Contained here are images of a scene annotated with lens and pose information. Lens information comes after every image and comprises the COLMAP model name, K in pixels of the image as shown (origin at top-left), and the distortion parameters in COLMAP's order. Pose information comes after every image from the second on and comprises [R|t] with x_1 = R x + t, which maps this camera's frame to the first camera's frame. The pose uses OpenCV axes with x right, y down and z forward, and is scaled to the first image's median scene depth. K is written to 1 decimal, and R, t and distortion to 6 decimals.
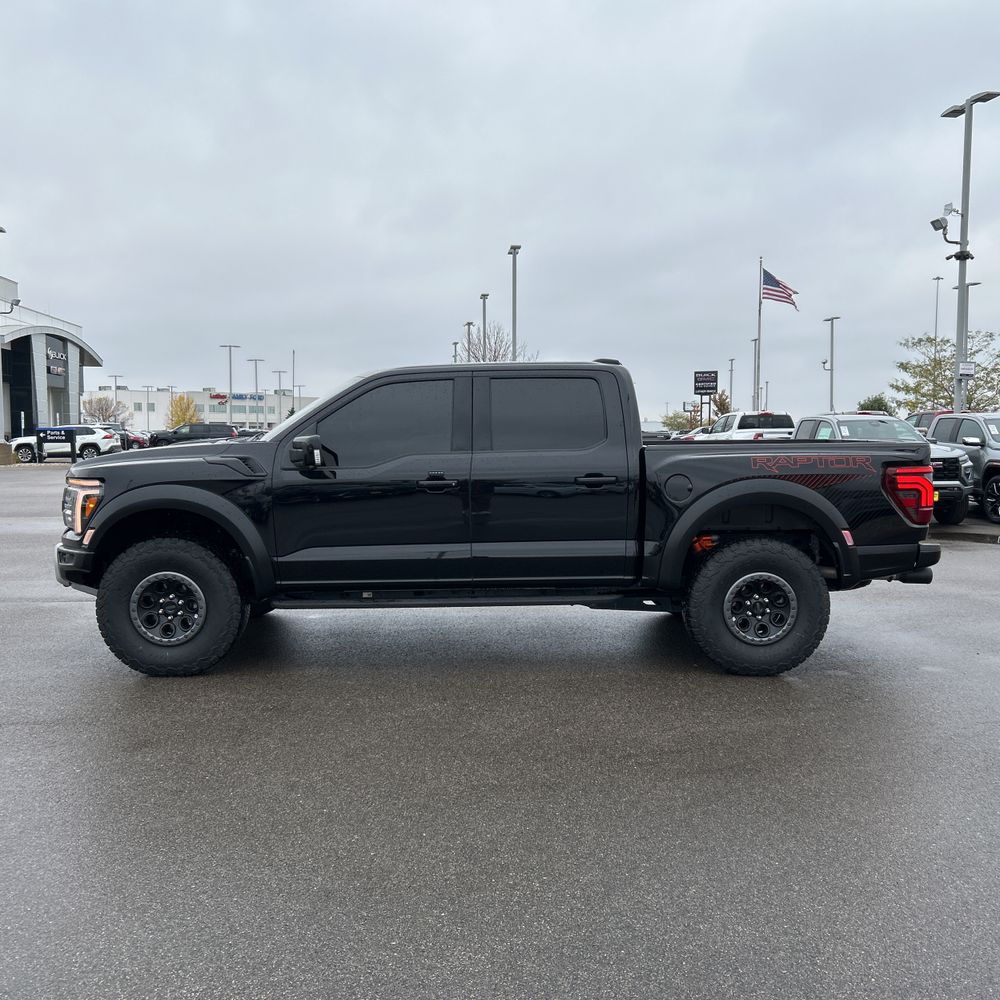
lens RADIAL K [[1030.2, 0, 509.5], [0, 1030.2, 514.5], [0, 0, 1]] dist [0.066274, -0.025656]
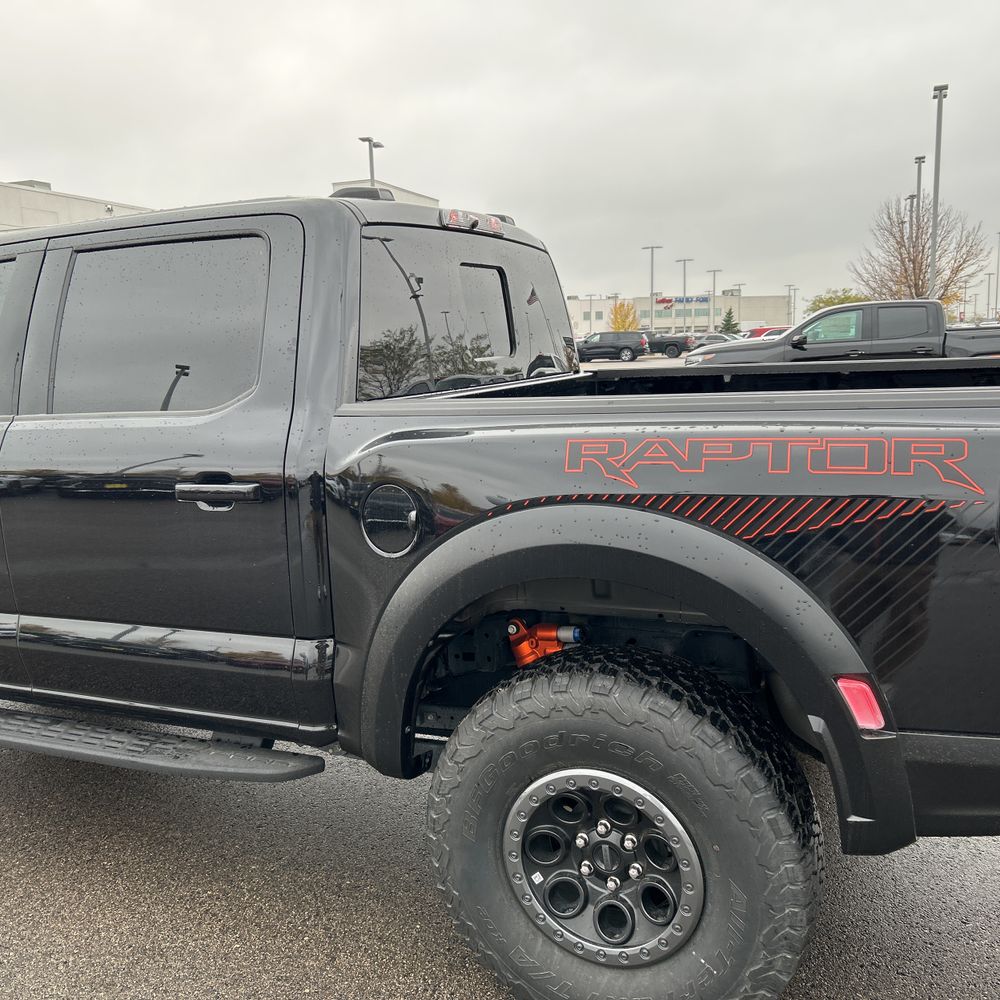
lens RADIAL K [[1012.4, 0, 499.4], [0, 1012.4, 513.2], [0, 0, 1]] dist [0.109289, -0.188945]
pose [[0.891497, 0.047675, -0.450511, 0.139319], [-0.004943, 0.995412, 0.095557, -0.023977], [0.452999, -0.082962, 0.887642, 0.262230]]
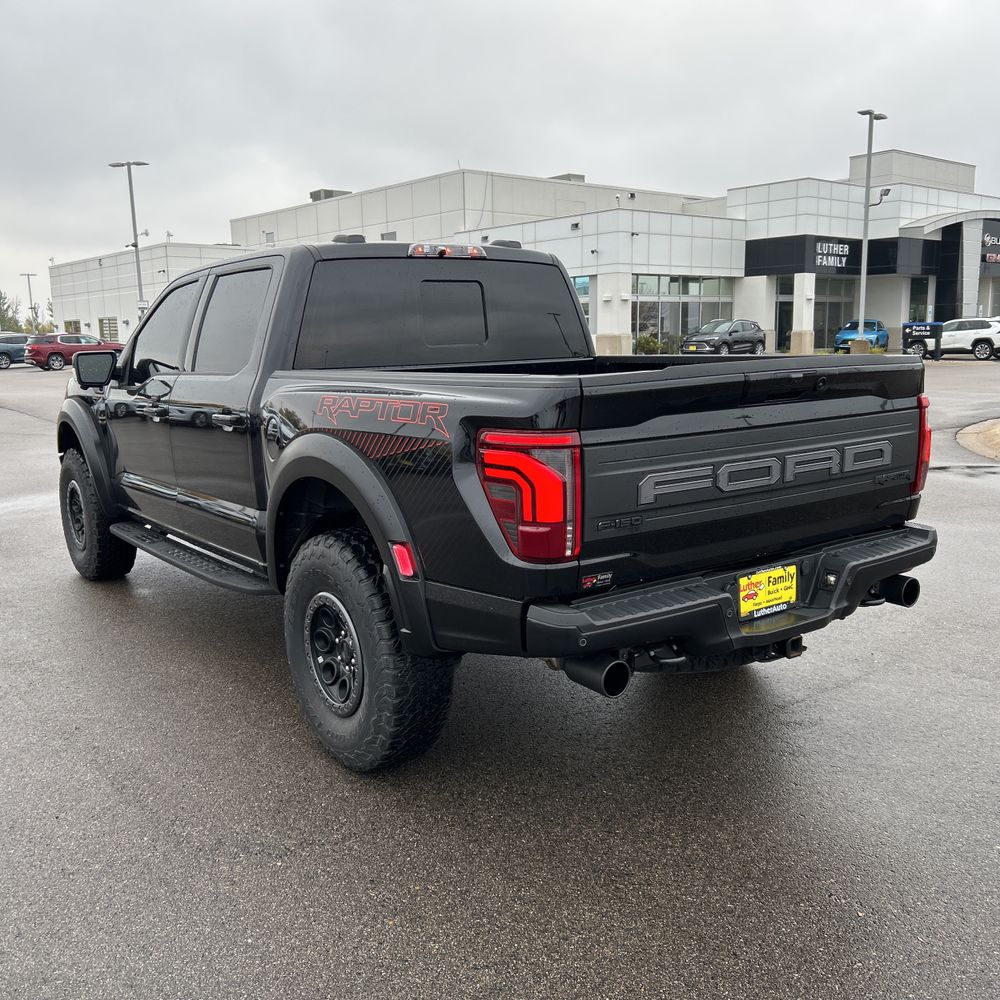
lens RADIAL K [[1030.2, 0, 509.5], [0, 1030.2, 514.5], [0, 0, 1]] dist [0.066274, -0.025656]
pose [[0.555619, 0.138962, -0.819742, 0.295483], [-0.054335, 0.989895, 0.130978, -0.026899], [0.829659, -0.028233, 0.557555, 0.289957]]
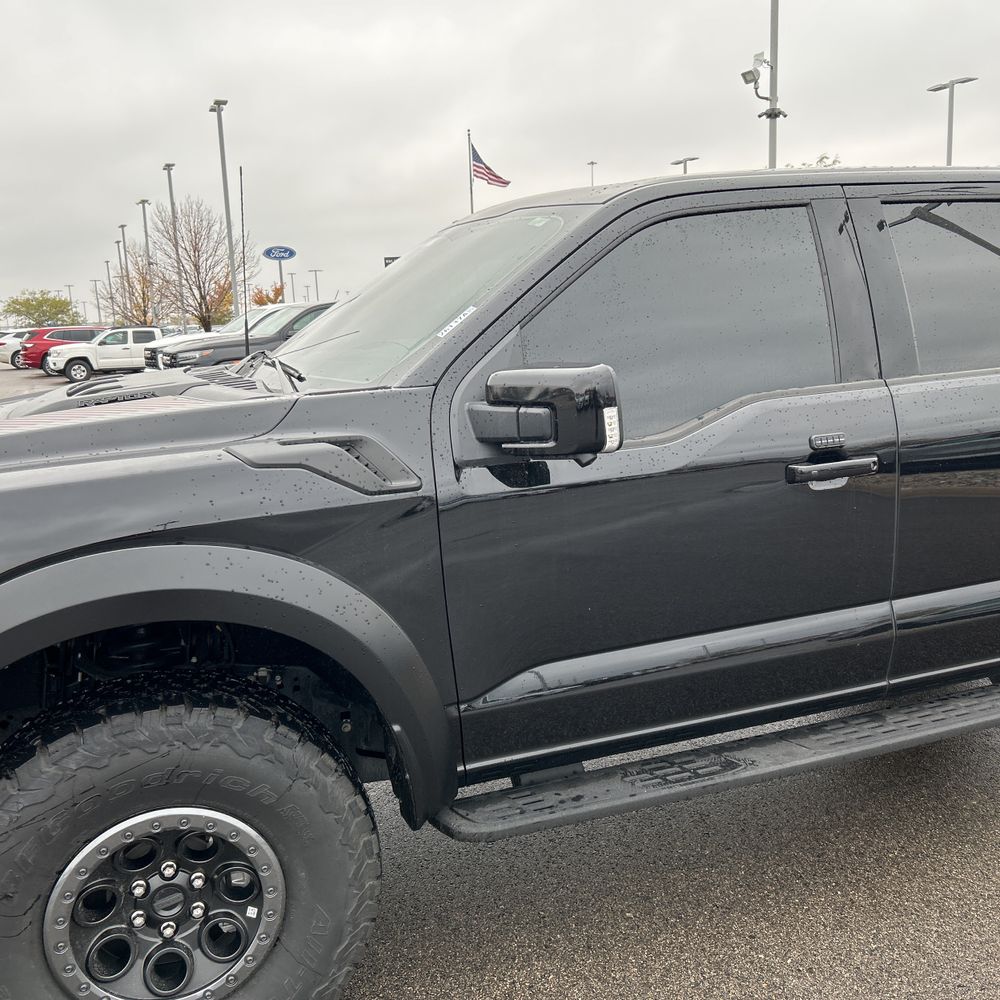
lens RADIAL K [[1008.4, 0, 500.0], [0, 1008.4, 500.0], [0, 0, 1]] dist [0.110584, -0.227526]
pose [[0.947336, -0.093425, 0.306310, -0.118577], [0.064377, 0.992531, 0.103624, -0.025106], [-0.313703, -0.078448, 0.946275, 0.250751]]
